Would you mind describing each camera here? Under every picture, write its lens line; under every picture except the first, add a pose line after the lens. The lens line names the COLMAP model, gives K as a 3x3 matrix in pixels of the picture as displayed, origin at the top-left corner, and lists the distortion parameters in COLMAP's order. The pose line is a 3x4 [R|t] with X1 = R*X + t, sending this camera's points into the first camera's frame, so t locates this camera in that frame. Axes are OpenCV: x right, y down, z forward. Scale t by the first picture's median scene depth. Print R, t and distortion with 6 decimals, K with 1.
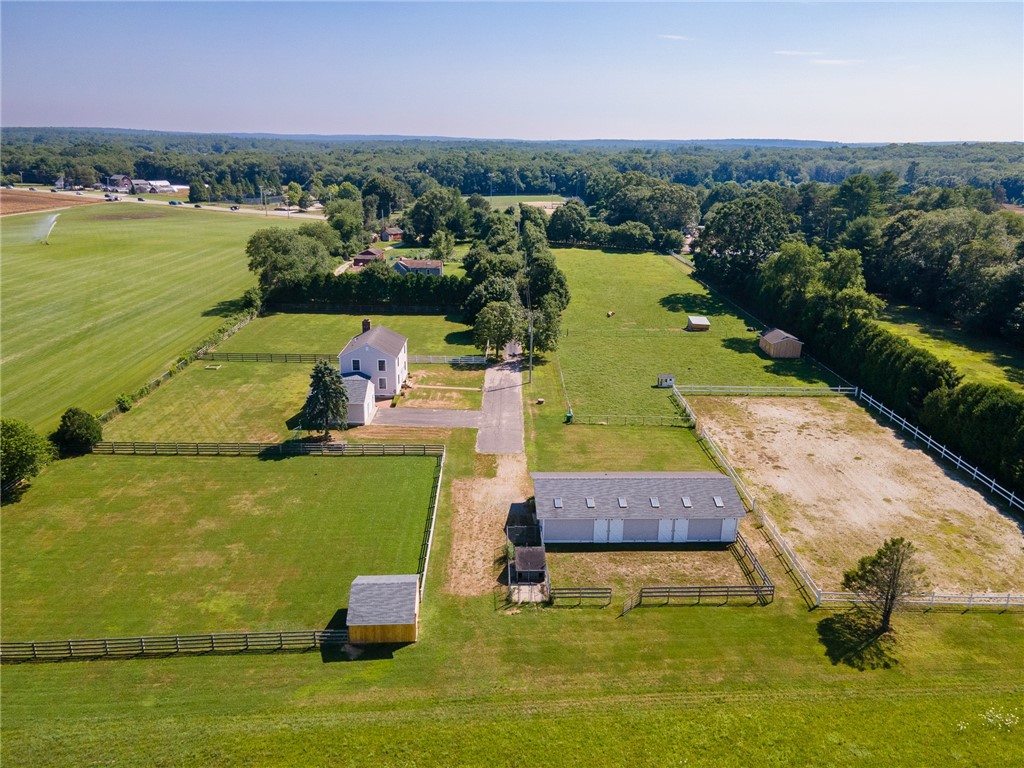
lens RADIAL K [[737.2, 0, 504.5], [0, 737.2, 379.9], [0, 0, 1]] dist [0.039259, 0.013712]
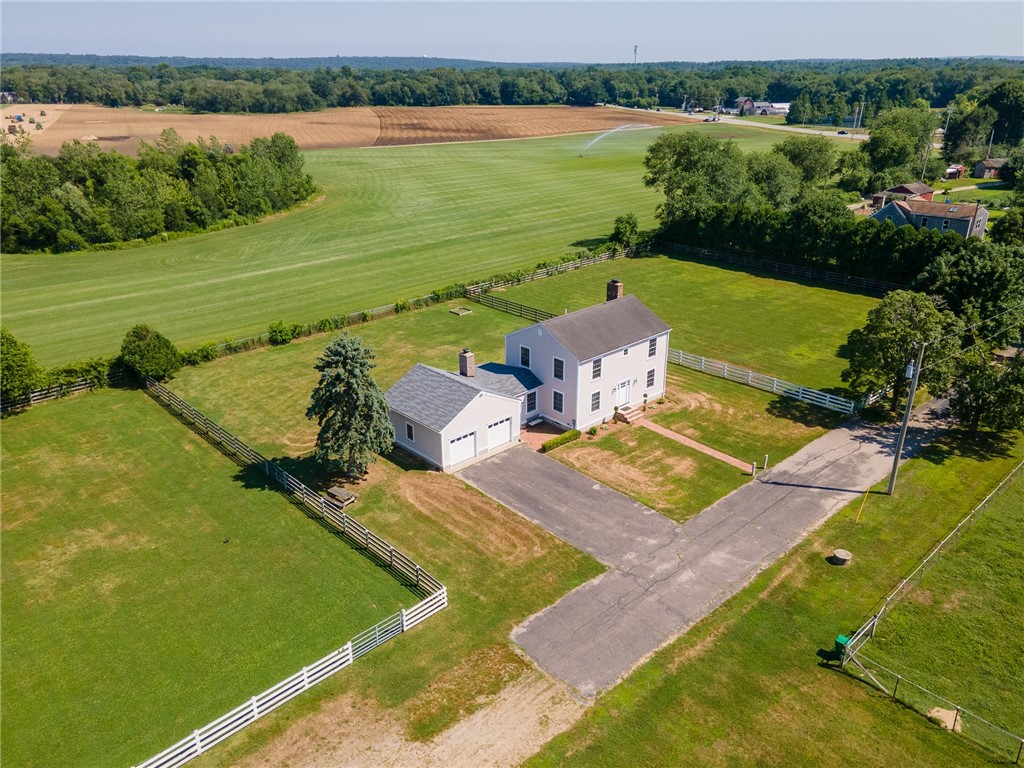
lens RADIAL K [[737.2, 0, 519.0], [0, 737.2, 401.8], [0, 0, 1]] dist [0.039259, 0.013712]
pose [[0.685689, 0.280793, -0.671555, 0.151383], [-0.209446, 0.959691, 0.187416, -0.077573], [0.697111, 0.012145, 0.716860, 0.512461]]
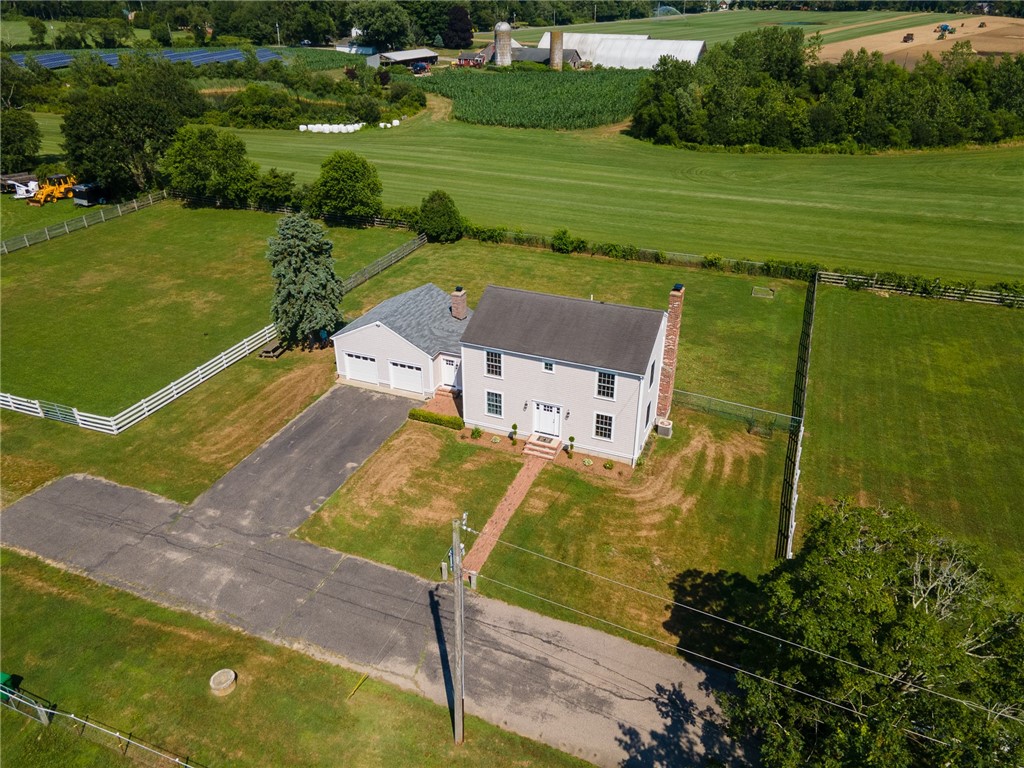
lens RADIAL K [[737.2, 0, 514.1], [0, 737.2, 384.7], [0, 0, 1]] dist [0.039259, 0.013712]
pose [[-0.365499, 0.431412, -0.824800, 0.165888], [-0.298195, 0.785137, 0.542808, -0.208884], [0.881754, 0.444346, -0.158321, 0.940760]]
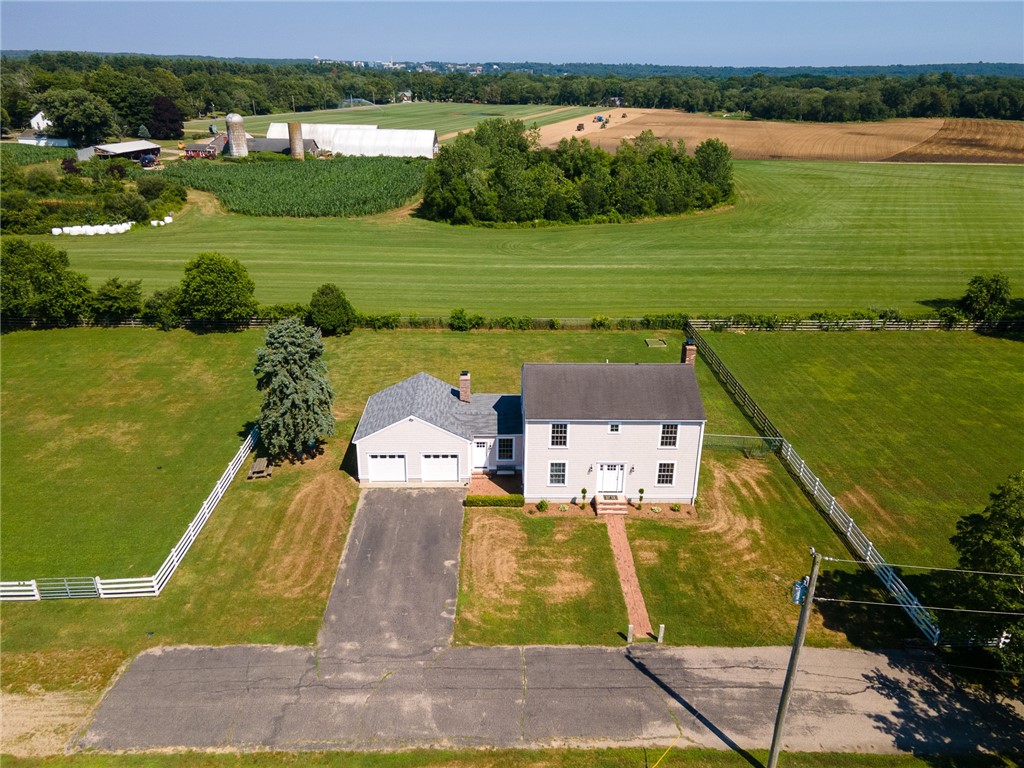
lens RADIAL K [[737.2, 0, 518.9], [0, 737.2, 388.4], [0, 0, 1]] dist [0.039259, 0.013712]
pose [[0.032899, 0.376695, -0.925753, 0.206996], [-0.321768, 0.880932, 0.347022, -0.164493], [0.946247, 0.286461, 0.150191, 0.790146]]
